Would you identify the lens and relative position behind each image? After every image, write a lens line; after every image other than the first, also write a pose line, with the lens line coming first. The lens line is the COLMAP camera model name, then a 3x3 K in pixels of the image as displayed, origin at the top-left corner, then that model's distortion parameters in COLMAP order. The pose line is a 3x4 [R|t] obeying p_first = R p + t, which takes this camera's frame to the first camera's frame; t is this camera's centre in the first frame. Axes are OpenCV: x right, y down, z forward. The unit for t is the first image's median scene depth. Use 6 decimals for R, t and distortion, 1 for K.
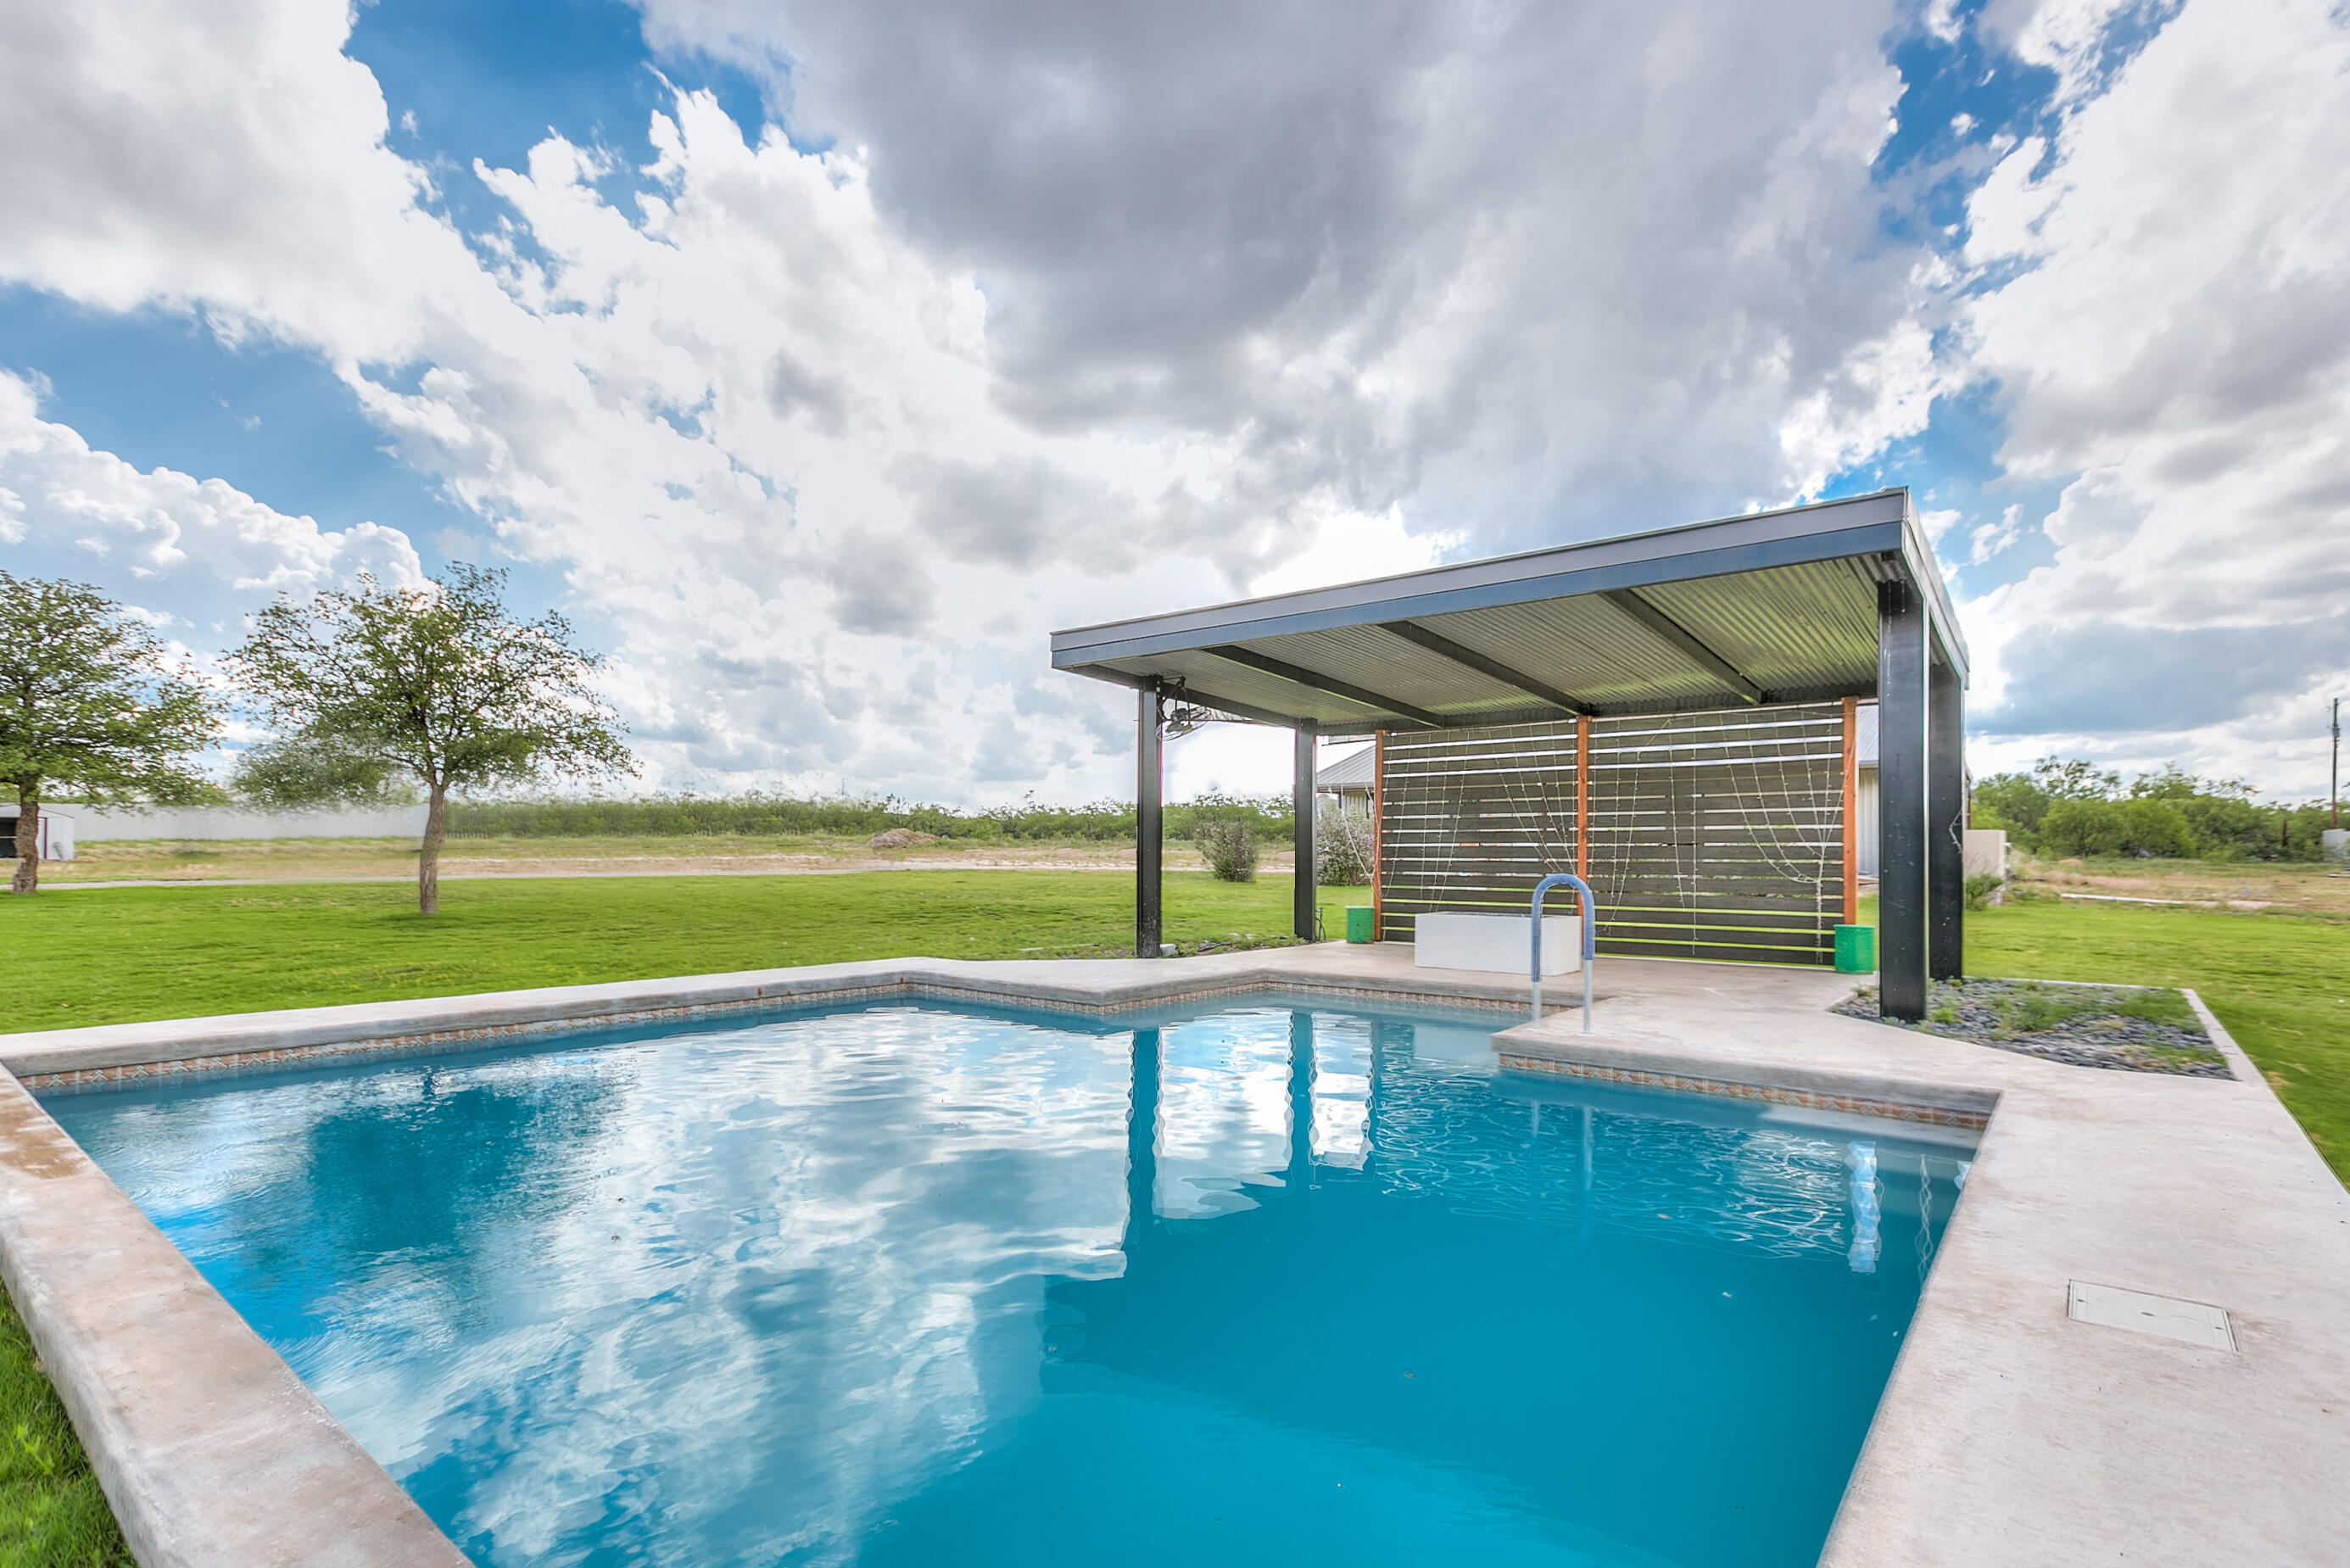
lens RADIAL K [[1124.9, 0, 1171.3], [0, 1124.9, 856.6], [0, 0, 1]] dist [0.004090, 0.000660]
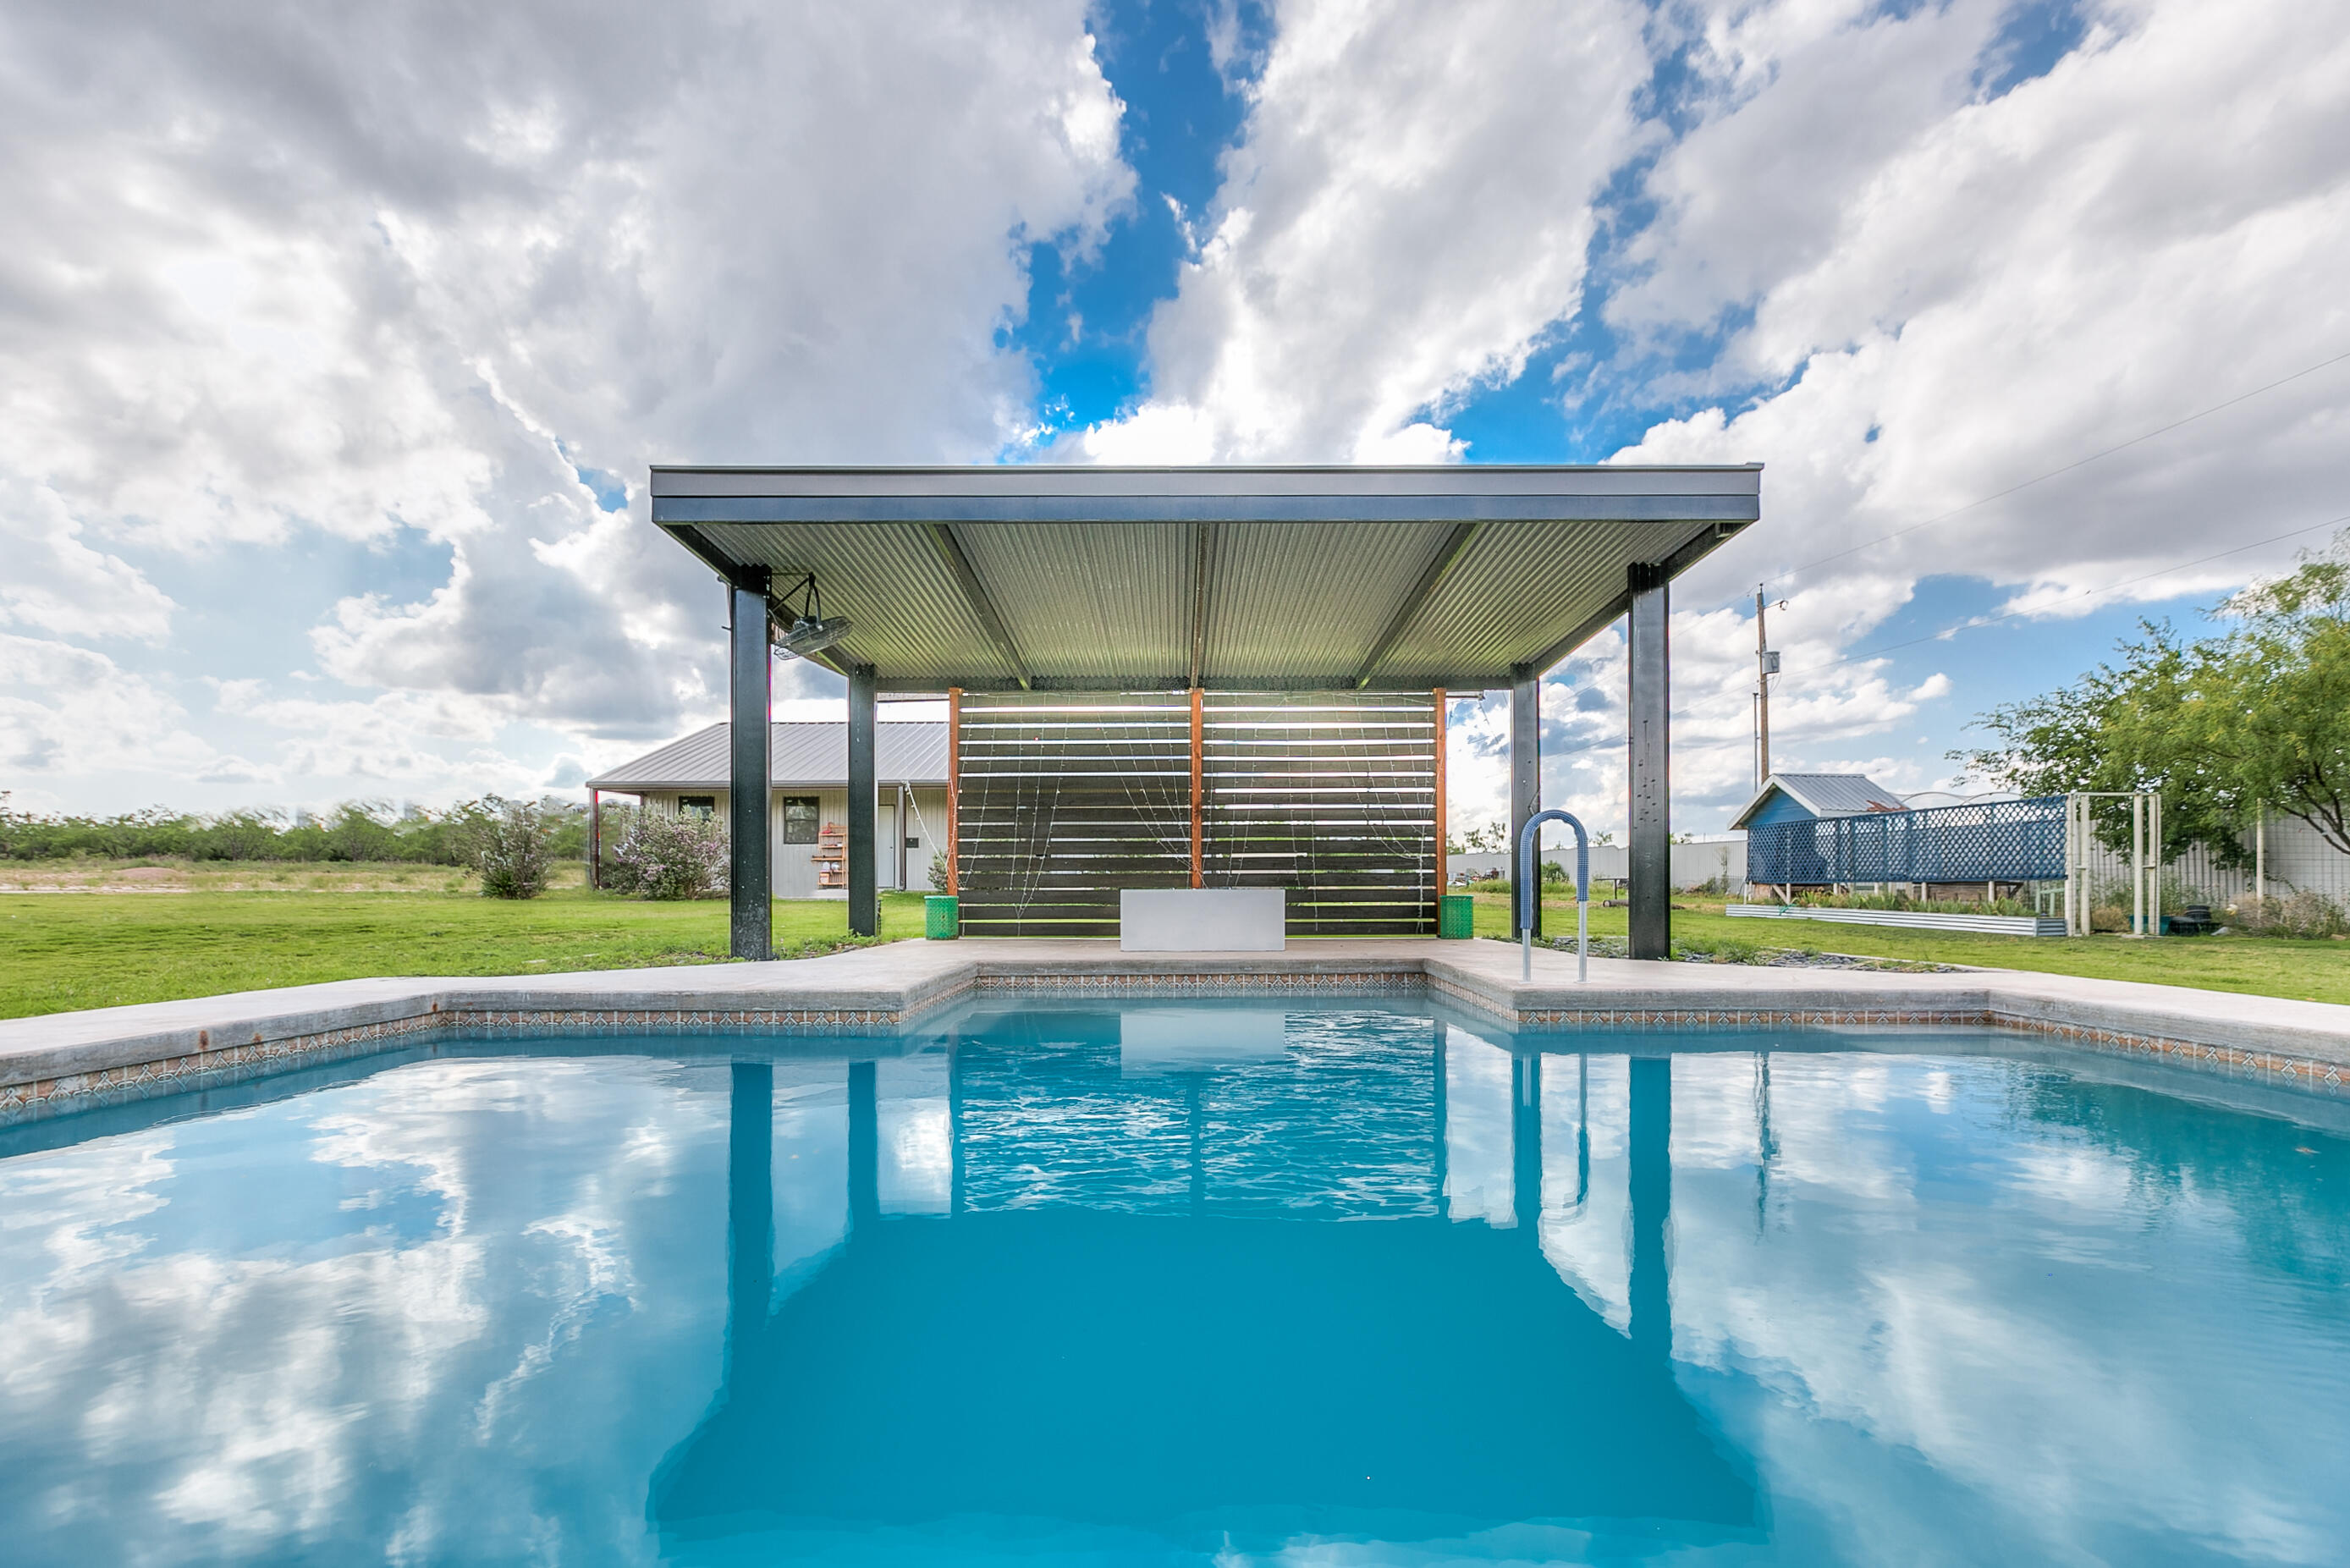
lens RADIAL K [[1152.0, 0, 1173.8], [0, 1152.0, 883.4], [0, 0, 1]] dist [-0.000123, -0.000159]
pose [[0.772402, -0.003959, 0.635122, -0.305430], [0.006609, 0.999977, -0.001805, 0.047756], [-0.635100, 0.005592, 0.772410, 0.299260]]
